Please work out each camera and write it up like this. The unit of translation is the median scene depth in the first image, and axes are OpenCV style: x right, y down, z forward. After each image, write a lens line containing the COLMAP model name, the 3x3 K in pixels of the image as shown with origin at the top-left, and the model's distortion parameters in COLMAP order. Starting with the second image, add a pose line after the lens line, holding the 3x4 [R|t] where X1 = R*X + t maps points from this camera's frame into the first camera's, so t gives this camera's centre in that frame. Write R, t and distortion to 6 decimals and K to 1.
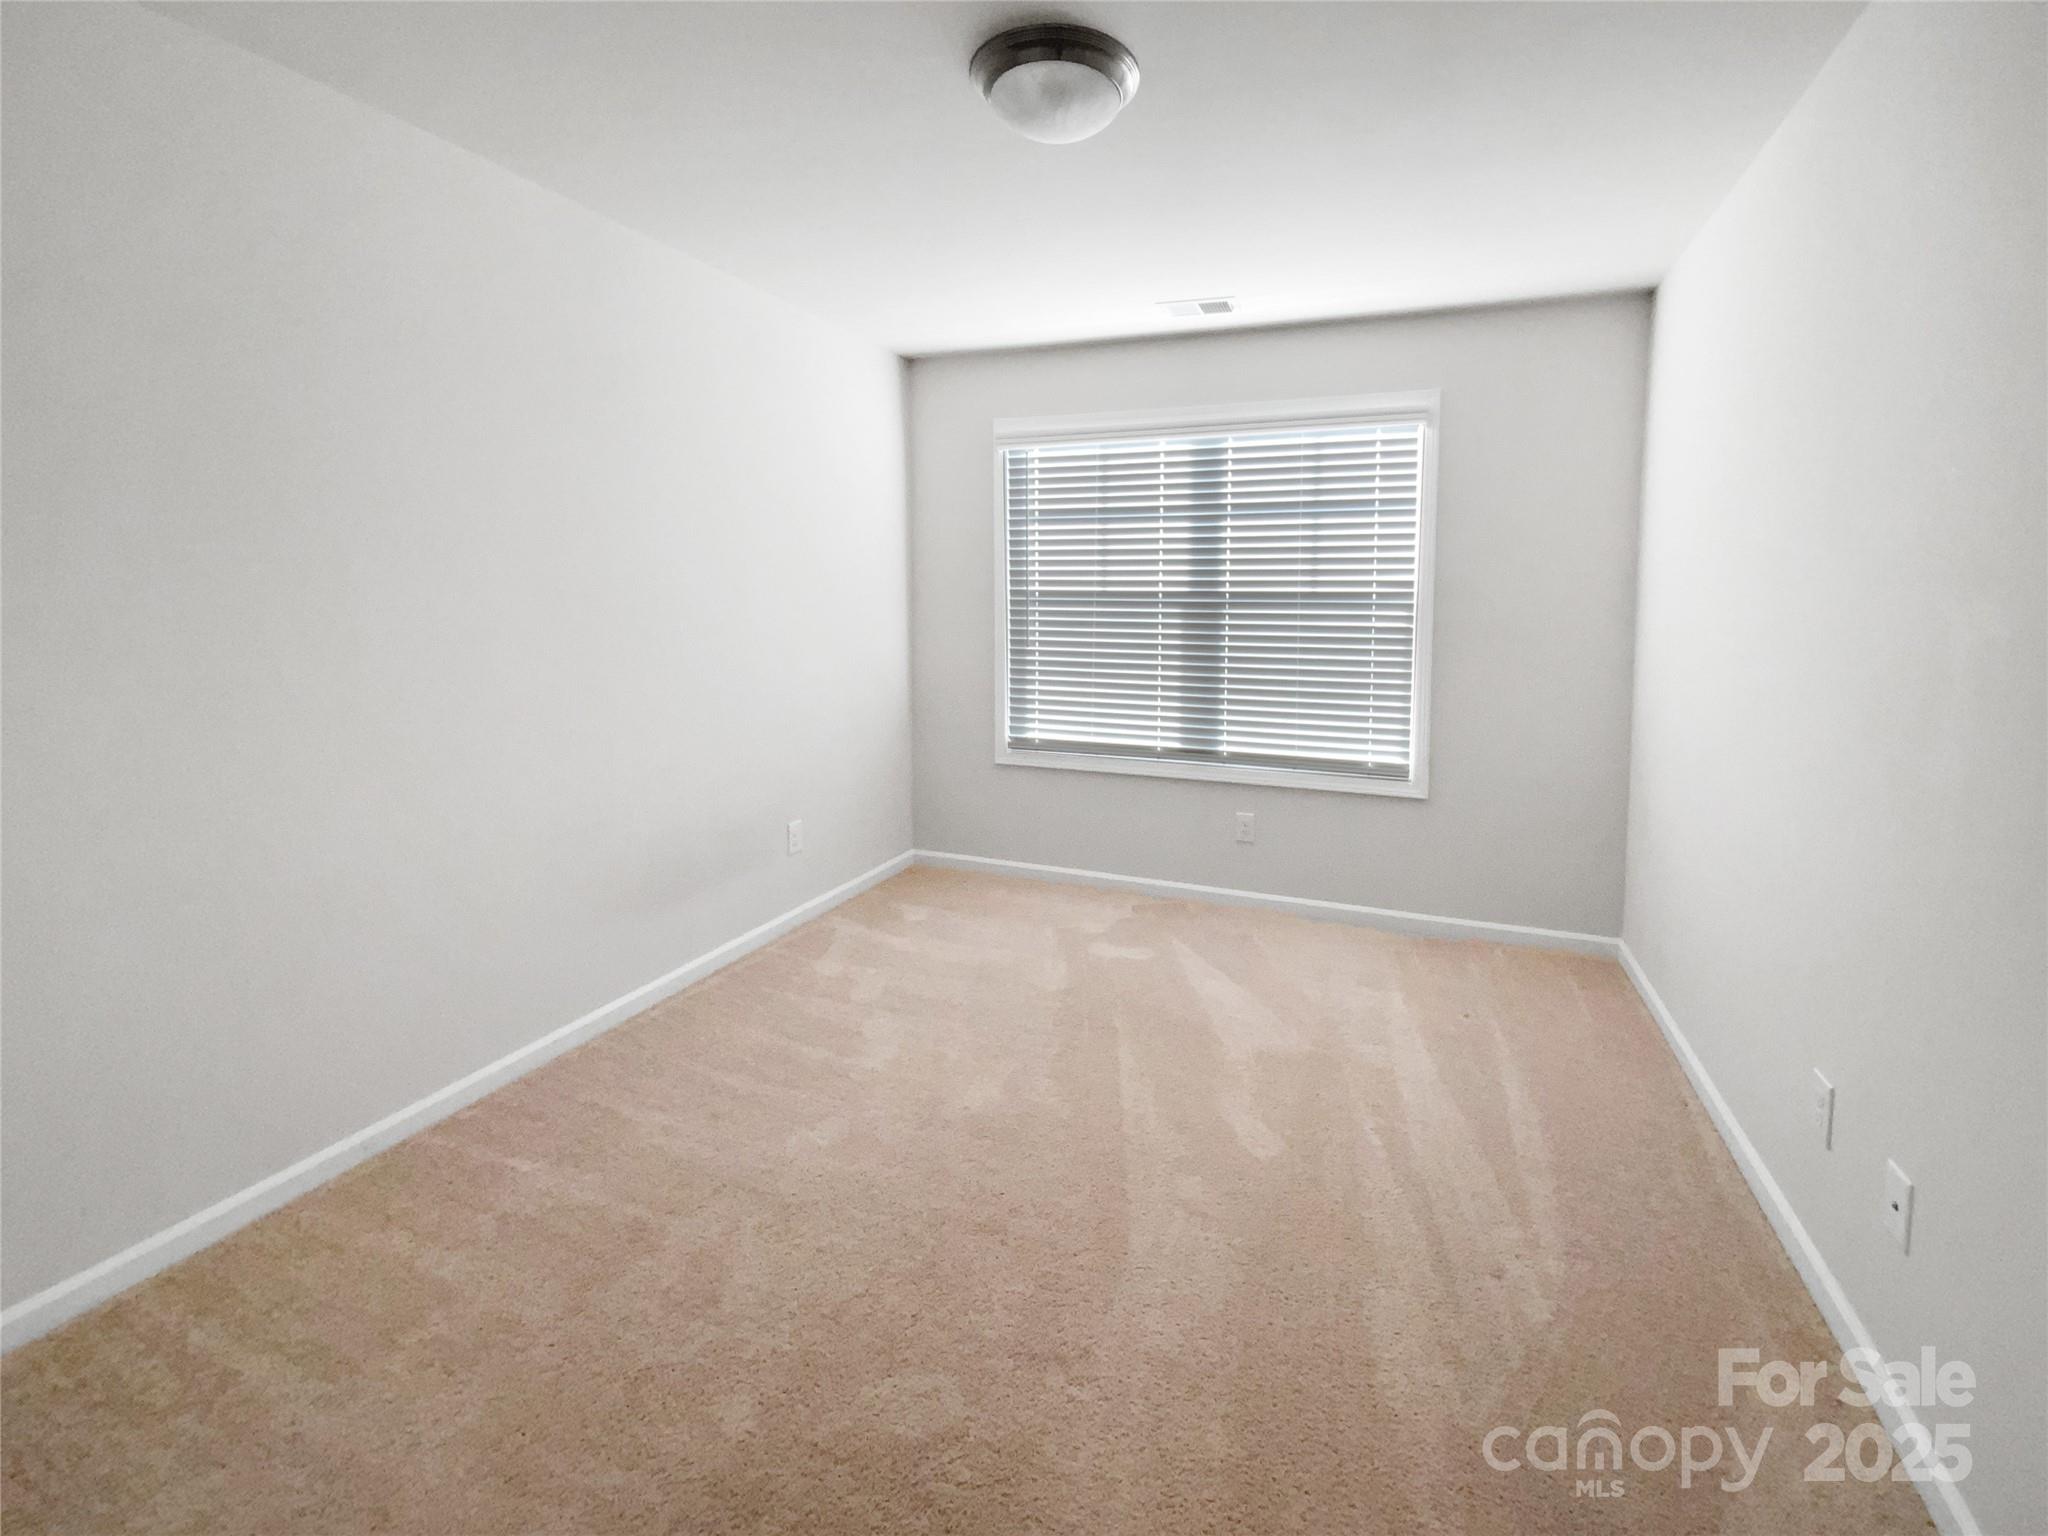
lens RADIAL K [[842.9, 0, 1024.0], [0, 842.9, 768.0], [0, 0, 1]] dist [0.007331, -0.000223]
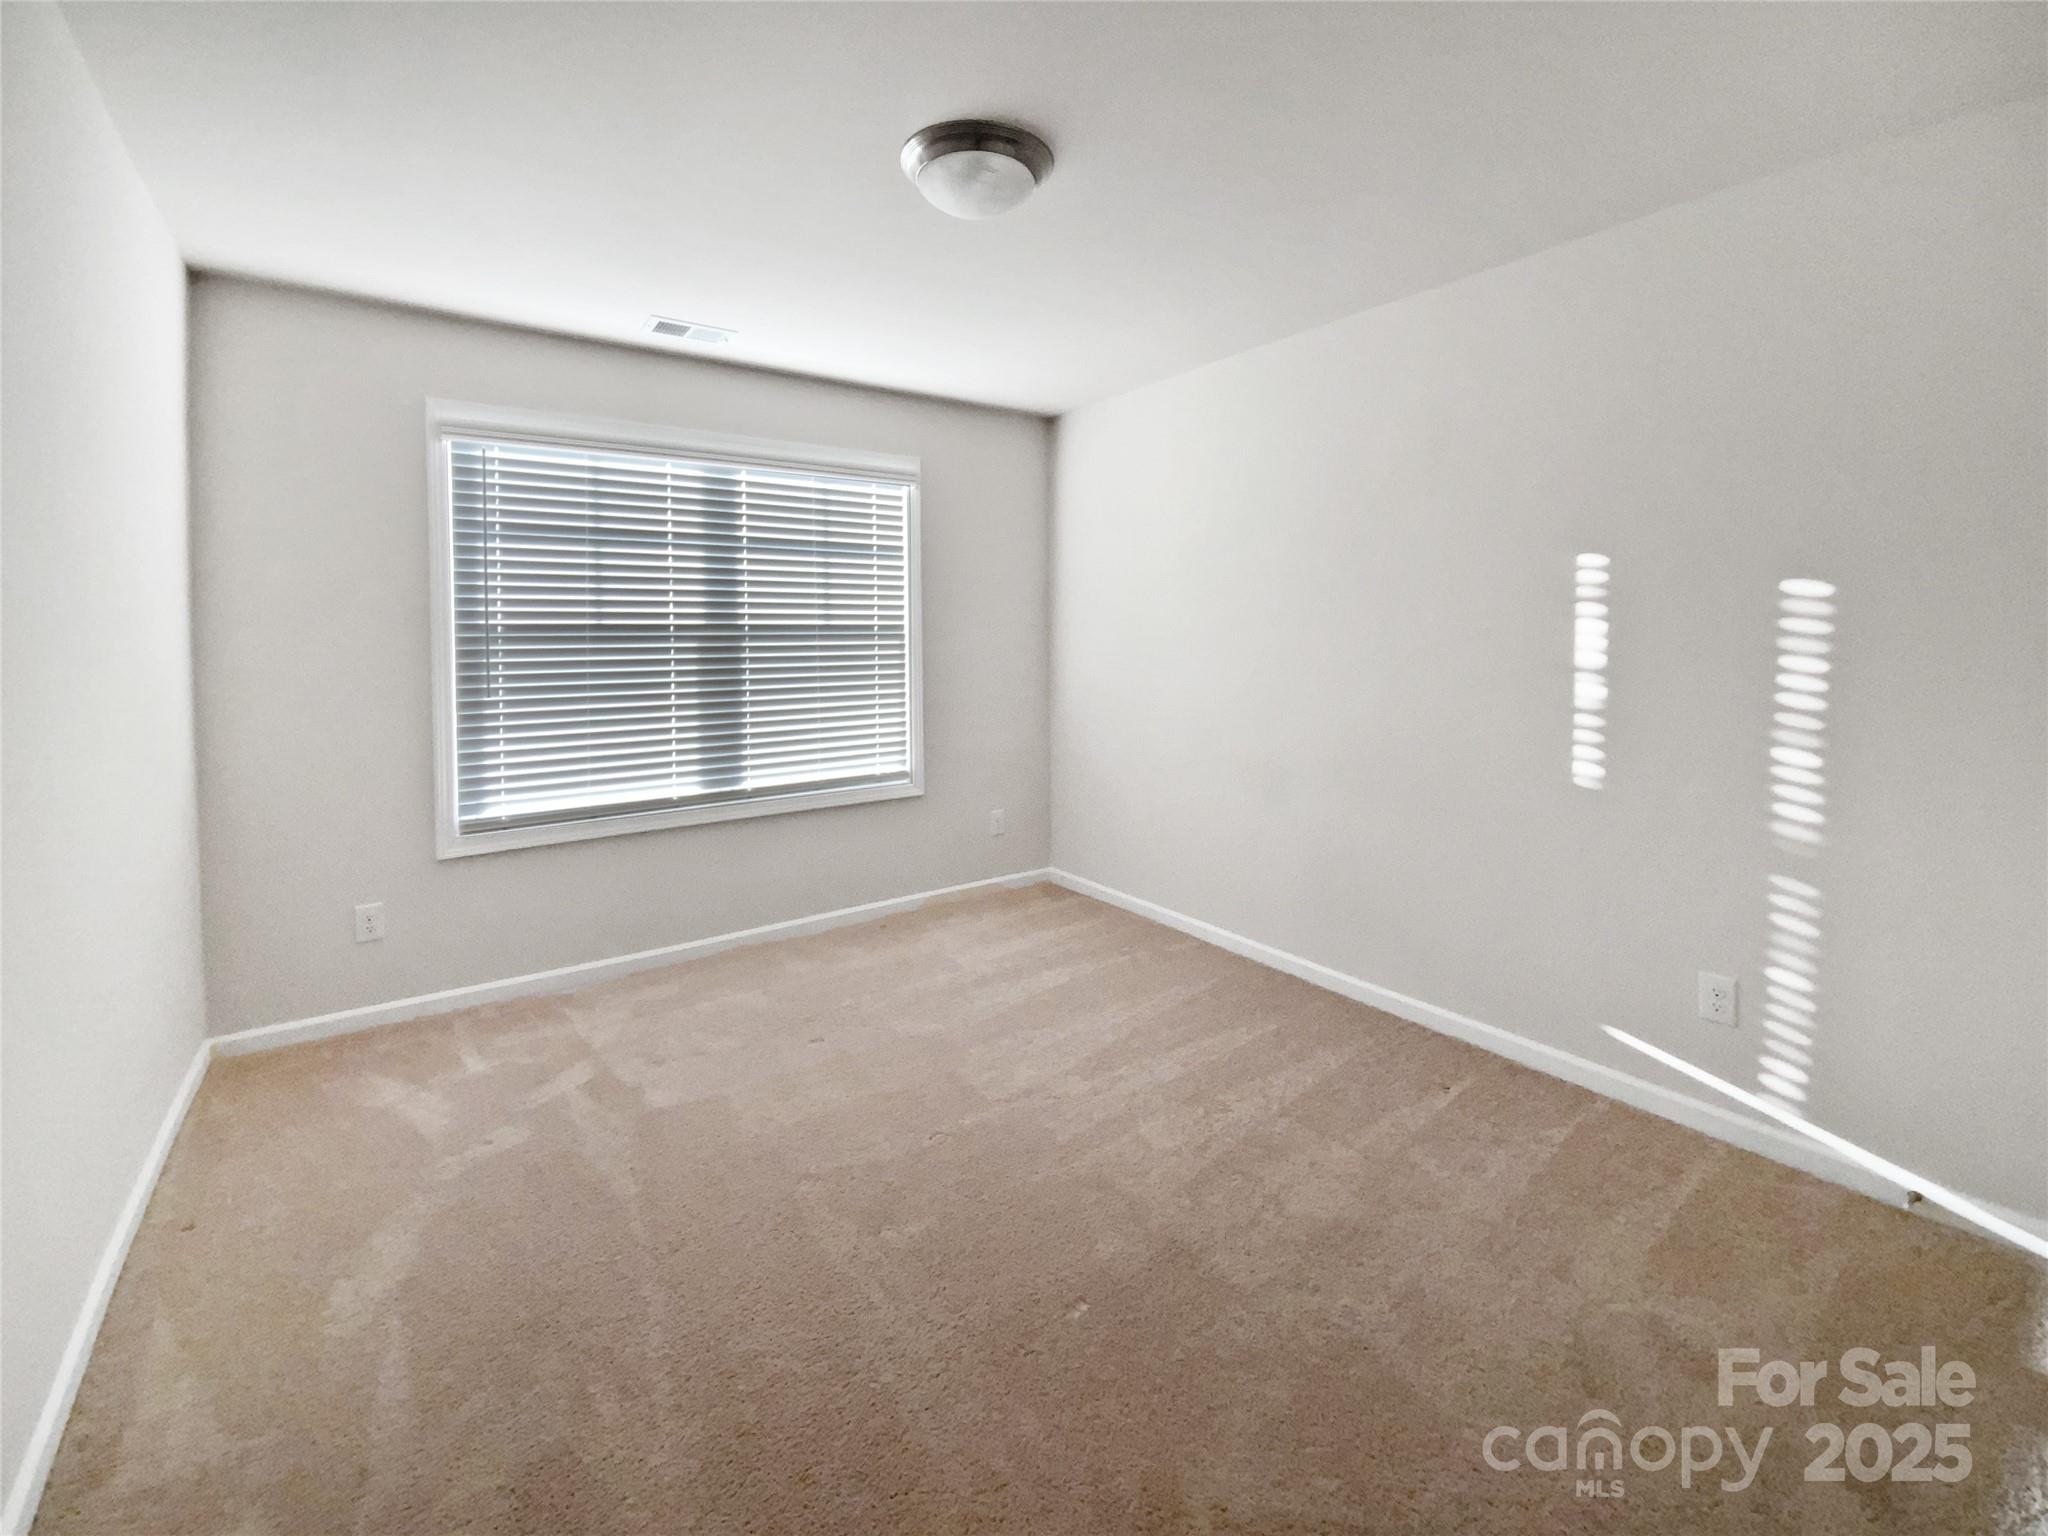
lens RADIAL K [[883.4, 0, 1030.7], [0, 883.4, 763.0], [0, 0, 1]] dist [-0.002902, -0.001117]
pose [[0.532677, -0.138053, 0.834983, -0.460552], [0.177173, 0.982935, 0.049487, -0.042350], [-0.827566, 0.121576, 0.548046, 0.180971]]
